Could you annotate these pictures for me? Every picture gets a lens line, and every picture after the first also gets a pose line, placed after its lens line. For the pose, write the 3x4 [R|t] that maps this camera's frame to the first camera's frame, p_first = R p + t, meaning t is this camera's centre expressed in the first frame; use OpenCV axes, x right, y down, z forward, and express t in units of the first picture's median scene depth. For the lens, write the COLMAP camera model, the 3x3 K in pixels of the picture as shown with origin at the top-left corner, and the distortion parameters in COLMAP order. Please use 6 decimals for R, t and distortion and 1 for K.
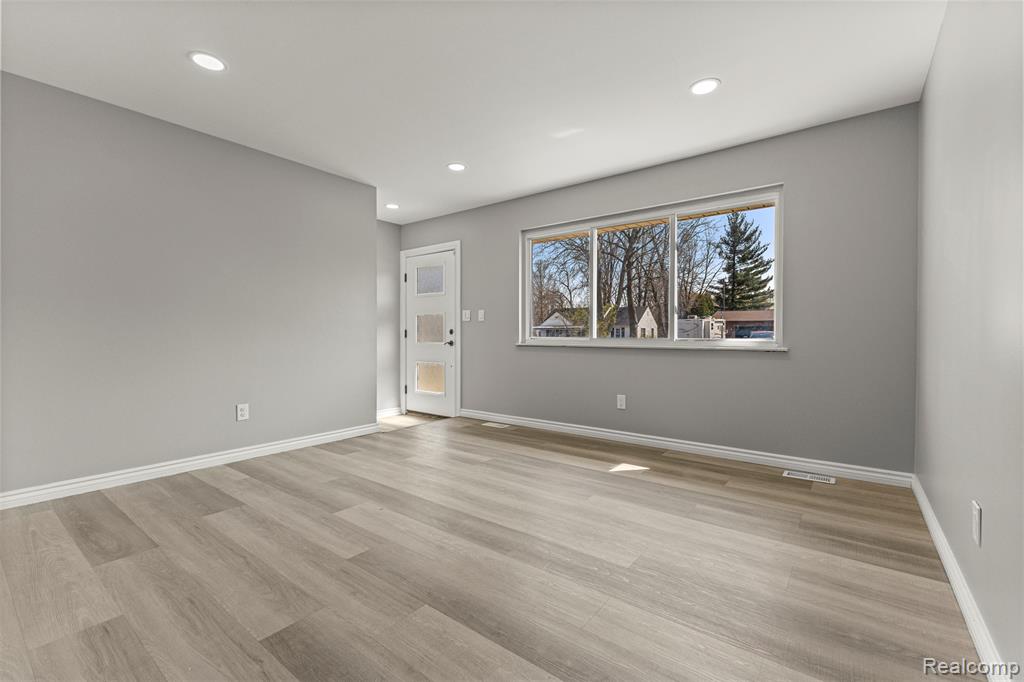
lens RADIAL K [[439.5, 0, 512.1], [0, 439.5, 337.7], [0, 0, 1]] dist [0.007838, -0.000462]
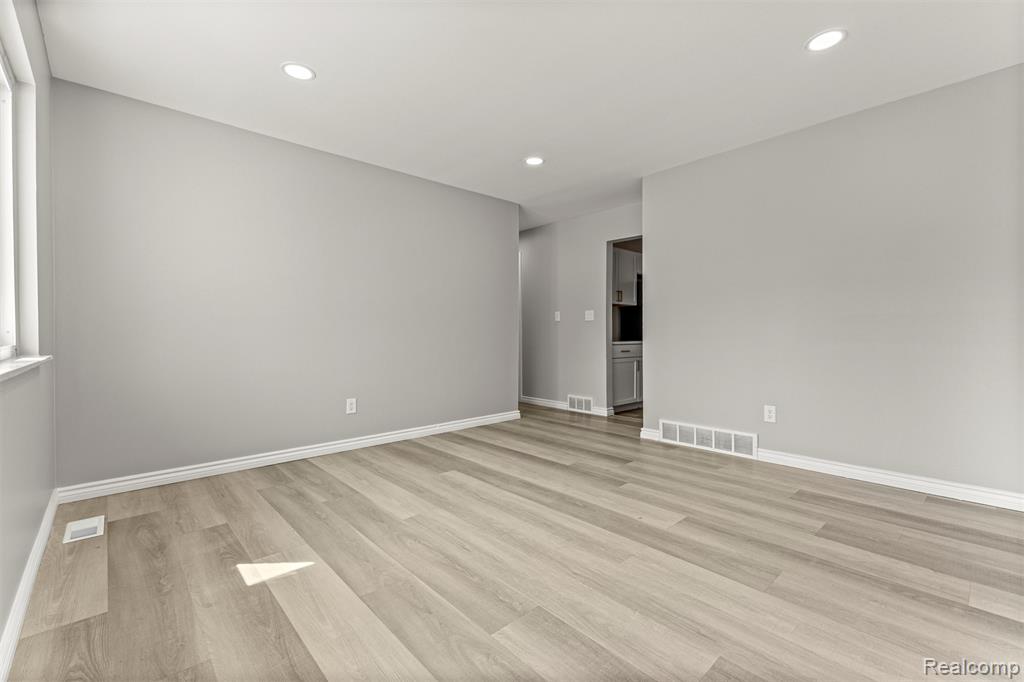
lens RADIAL K [[439.5, 0, 512.1], [0, 439.5, 337.7], [0, 0, 1]] dist [0.007838, -0.000462]
pose [[-0.984979, 0.000974, 0.172670, -0.188584], [0.003742, 0.999870, 0.015709, -0.011656], [-0.172632, 0.016120, -0.984855, 1.957359]]
